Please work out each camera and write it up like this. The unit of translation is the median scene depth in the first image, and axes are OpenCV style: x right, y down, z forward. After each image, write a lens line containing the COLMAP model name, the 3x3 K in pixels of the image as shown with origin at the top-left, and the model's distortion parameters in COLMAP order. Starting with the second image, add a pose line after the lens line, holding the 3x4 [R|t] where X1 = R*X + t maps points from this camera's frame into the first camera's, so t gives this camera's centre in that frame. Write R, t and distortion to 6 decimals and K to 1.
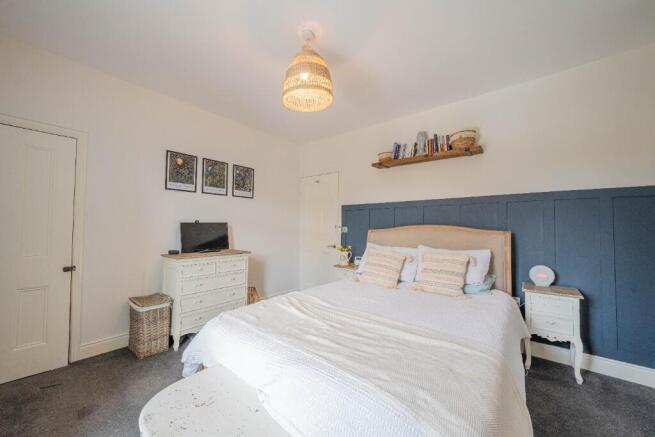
lens RADIAL K [[246.3, 0, 328.4], [0, 246.3, 219.3], [0, 0, 1]] dist [-0.000258, -0.000001]
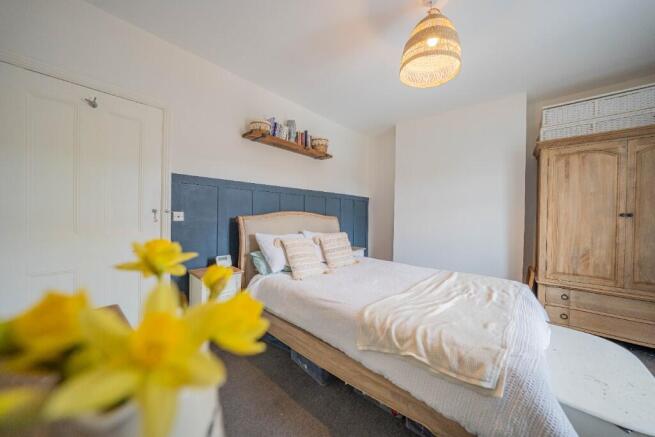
lens RADIAL K [[224.3, 0, 327.7], [0, 224.3, 217.3], [0, 0, 1]] dist [-0.015256, 0.002314]
pose [[0.039247, -0.011333, 0.999165, -0.536211], [-0.041047, 0.999073, 0.012945, 0.028431], [-0.998386, -0.041520, 0.038745, 0.778150]]
